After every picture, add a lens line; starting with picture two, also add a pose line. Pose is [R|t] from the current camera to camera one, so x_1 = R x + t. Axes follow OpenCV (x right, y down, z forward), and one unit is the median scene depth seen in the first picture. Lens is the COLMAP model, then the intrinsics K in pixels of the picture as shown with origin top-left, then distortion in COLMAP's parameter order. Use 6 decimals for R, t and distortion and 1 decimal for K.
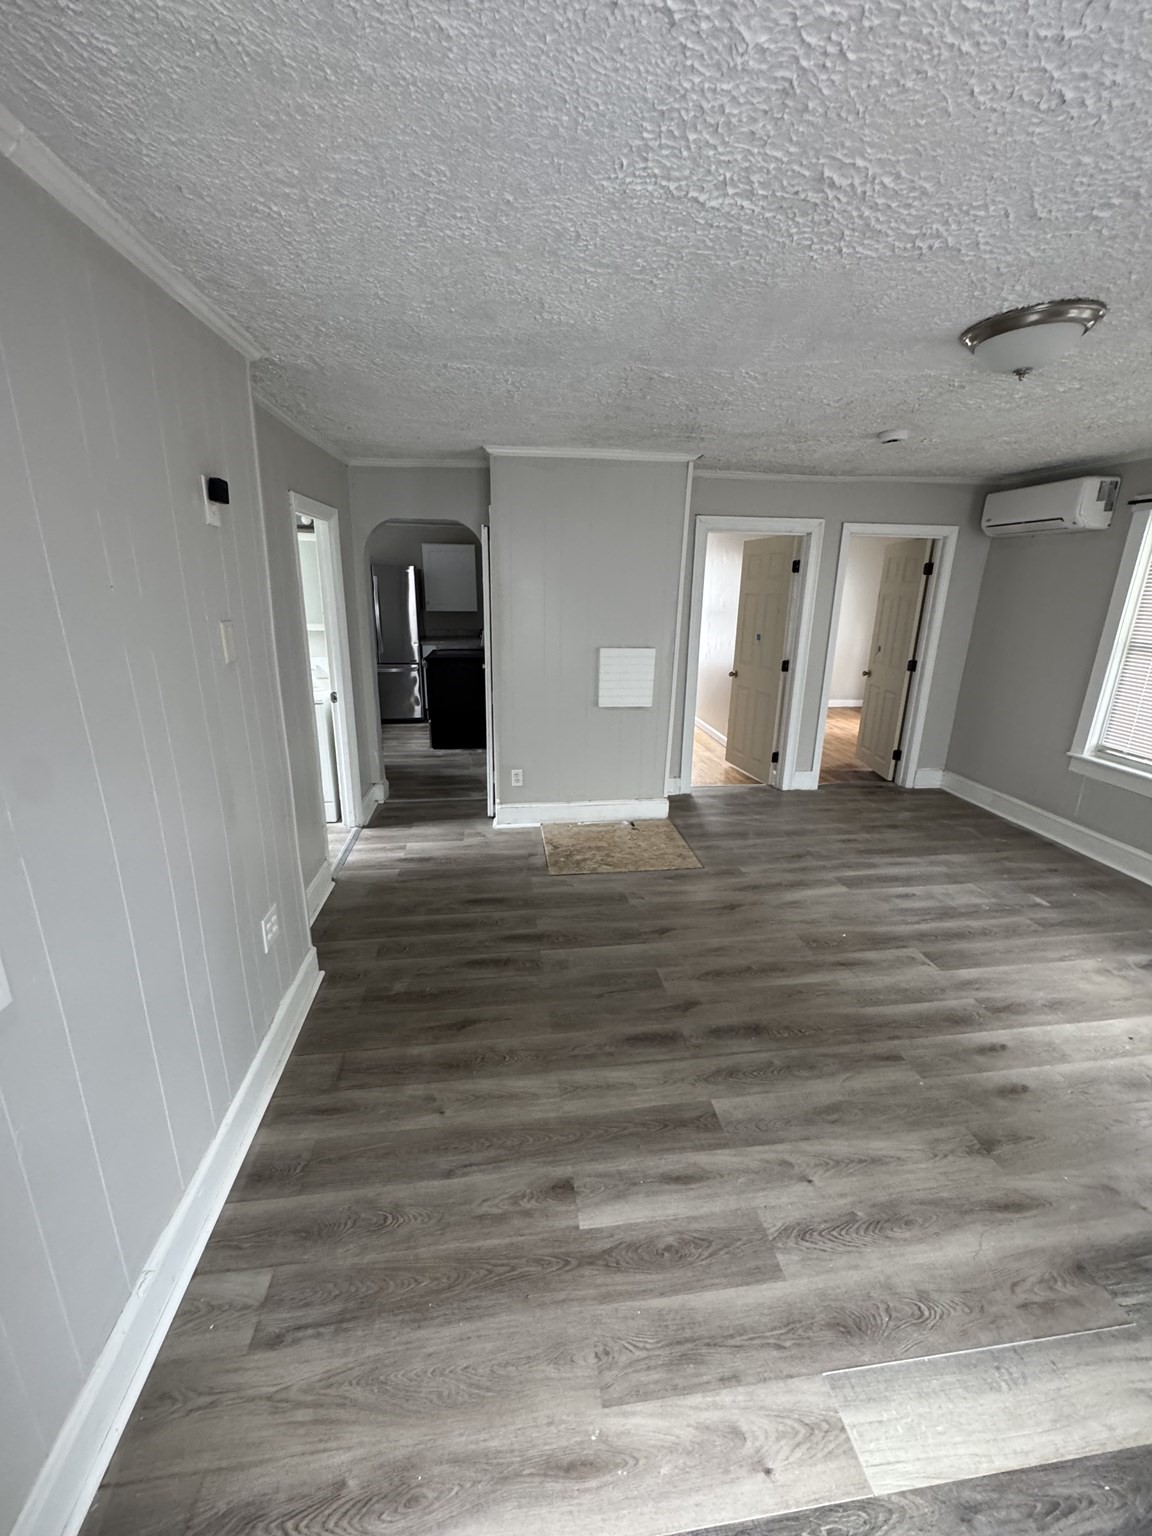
lens RADIAL K [[617.4, 0, 578.8], [0, 617.4, 767.6], [0, 0, 1]] dist [-0.001456, 0.000093]
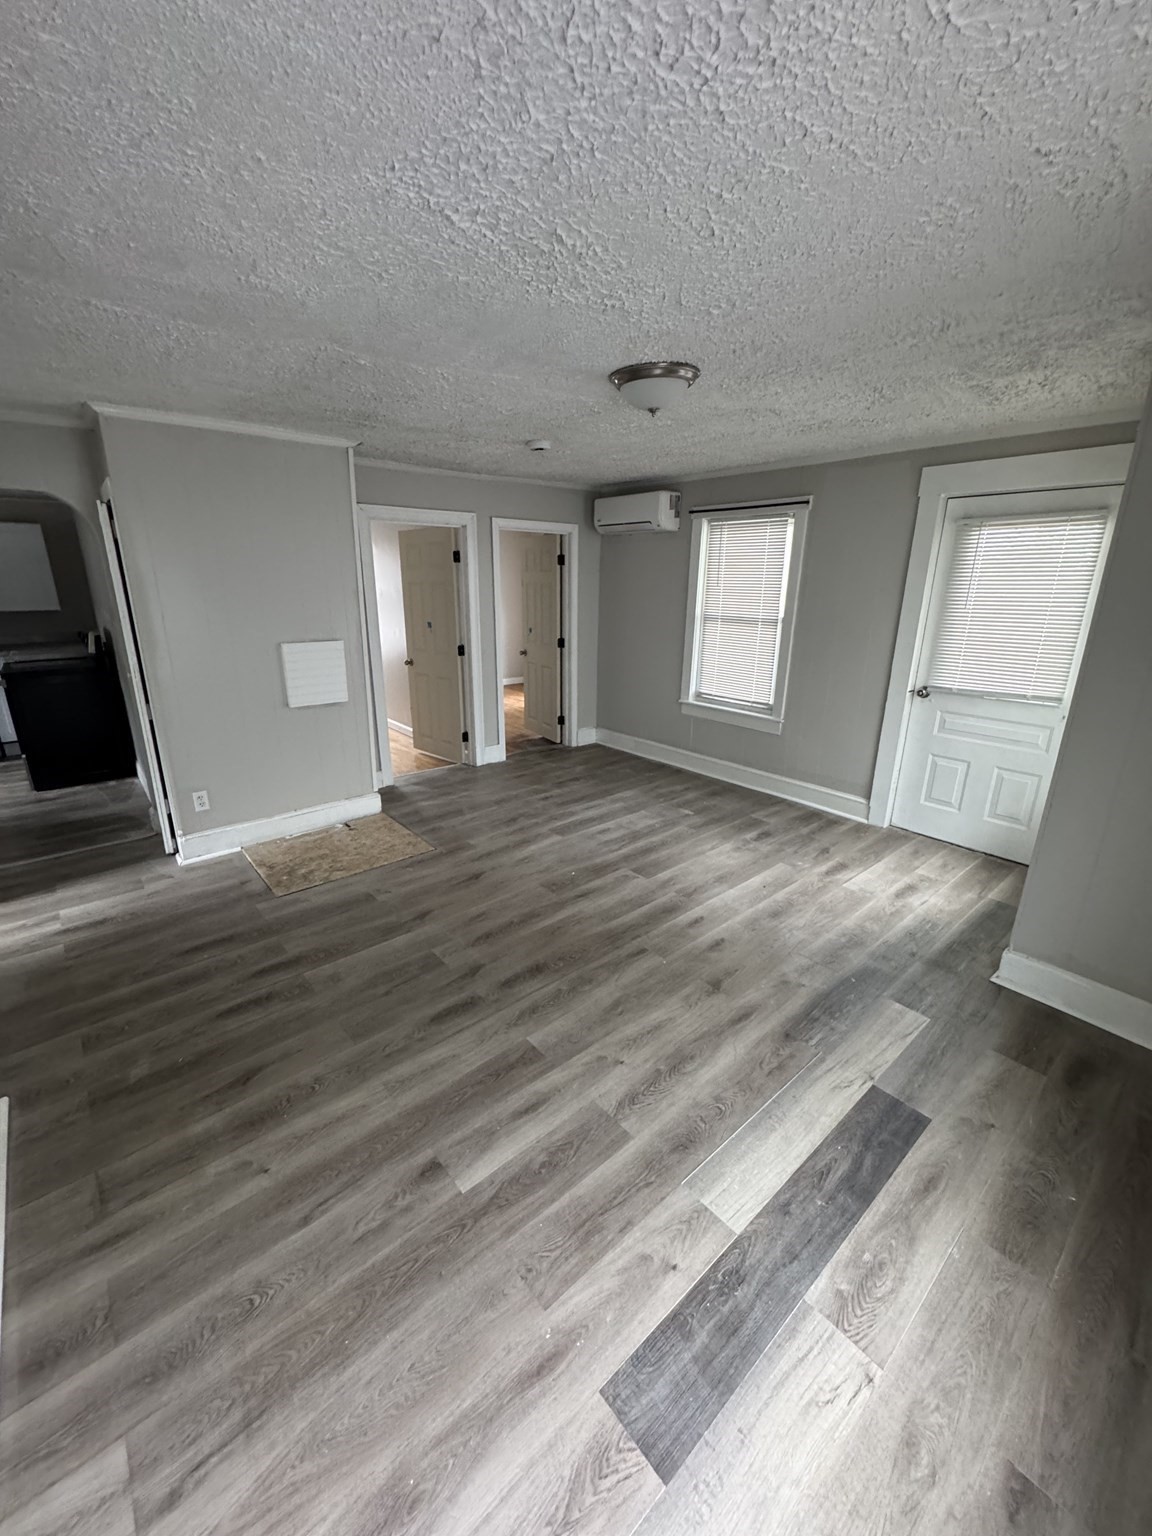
lens RADIAL K [[617.4, 0, 578.0], [0, 617.4, 767.7], [0, 0, 1]] dist [-0.001456, 0.000093]
pose [[0.833177, -0.168742, 0.526633, -0.237591], [0.161180, 0.985061, 0.060630, 0.007221], [-0.528997, 0.034367, 0.847928, -0.010189]]
